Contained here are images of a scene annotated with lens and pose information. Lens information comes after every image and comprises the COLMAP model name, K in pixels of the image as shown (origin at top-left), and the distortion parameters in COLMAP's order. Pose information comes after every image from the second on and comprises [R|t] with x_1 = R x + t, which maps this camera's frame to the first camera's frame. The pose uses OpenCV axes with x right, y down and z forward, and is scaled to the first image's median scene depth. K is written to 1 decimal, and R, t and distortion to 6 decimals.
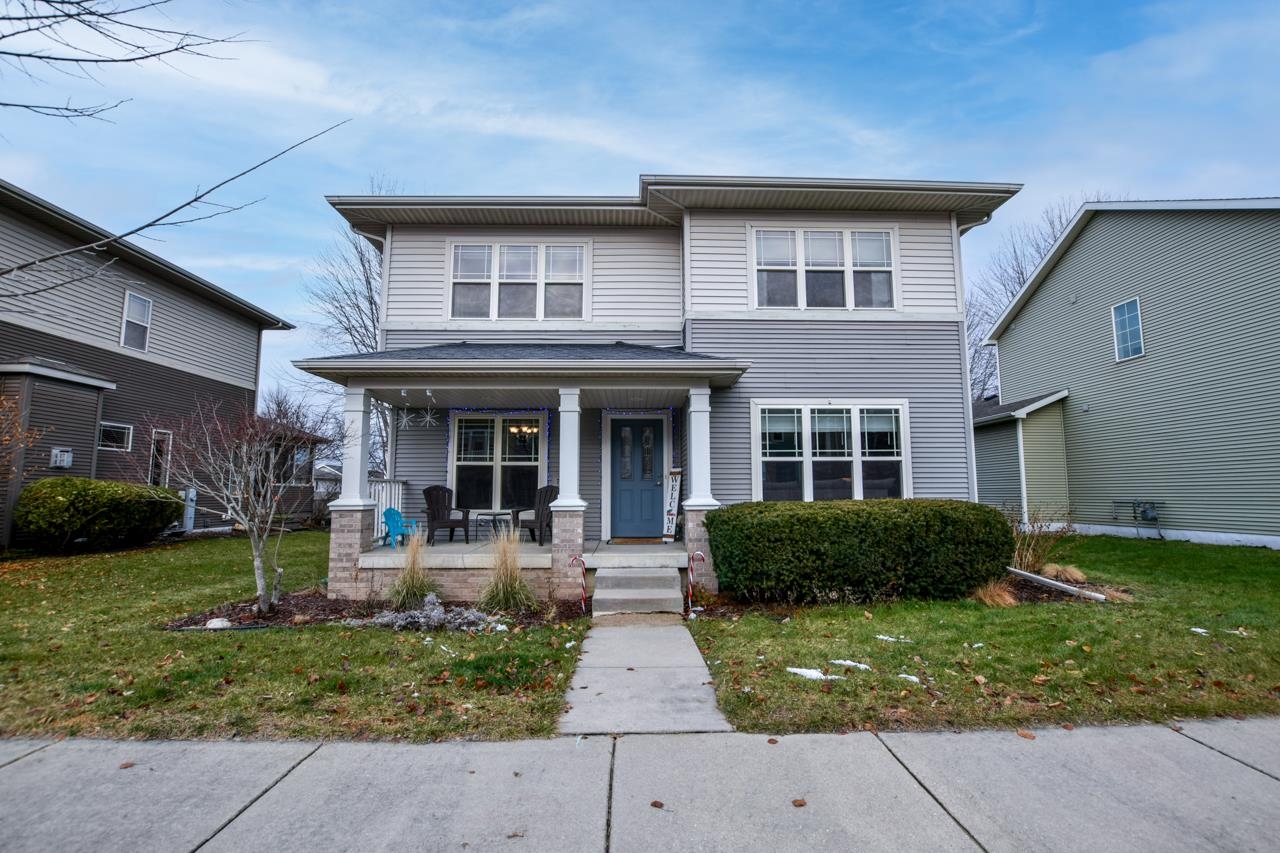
lens RADIAL K [[575.4, 0, 651.0], [0, 575.4, 426.8], [0, 0, 1]] dist [-0.030177, 0.000204]
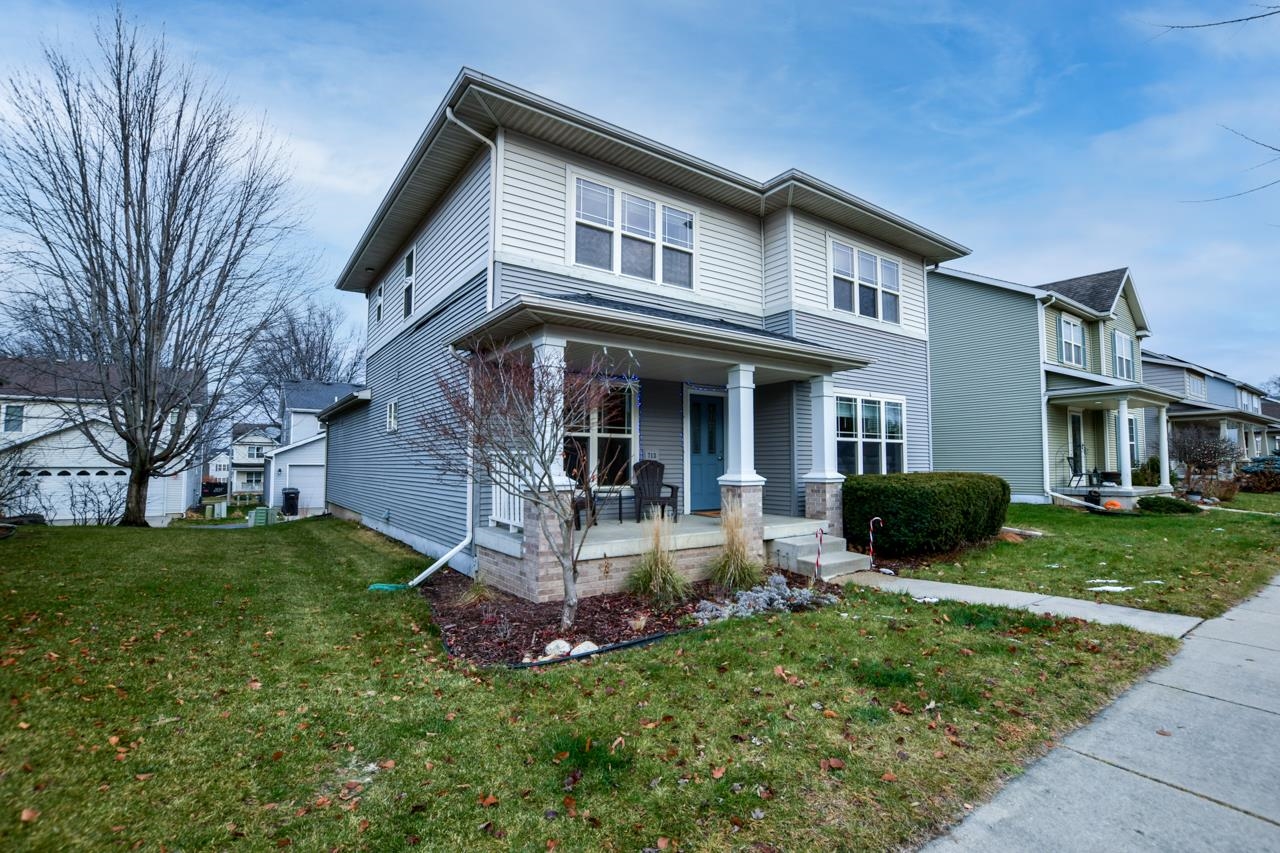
lens RADIAL K [[575.4, 0, 647.9], [0, 575.4, 430.0], [0, 0, 1]] dist [-0.030177, 0.000204]
pose [[0.832886, 0.035167, 0.552325, -0.755311], [-0.063389, 0.997473, 0.032079, 0.023896], [-0.549802, -0.061729, 0.833011, 0.225442]]
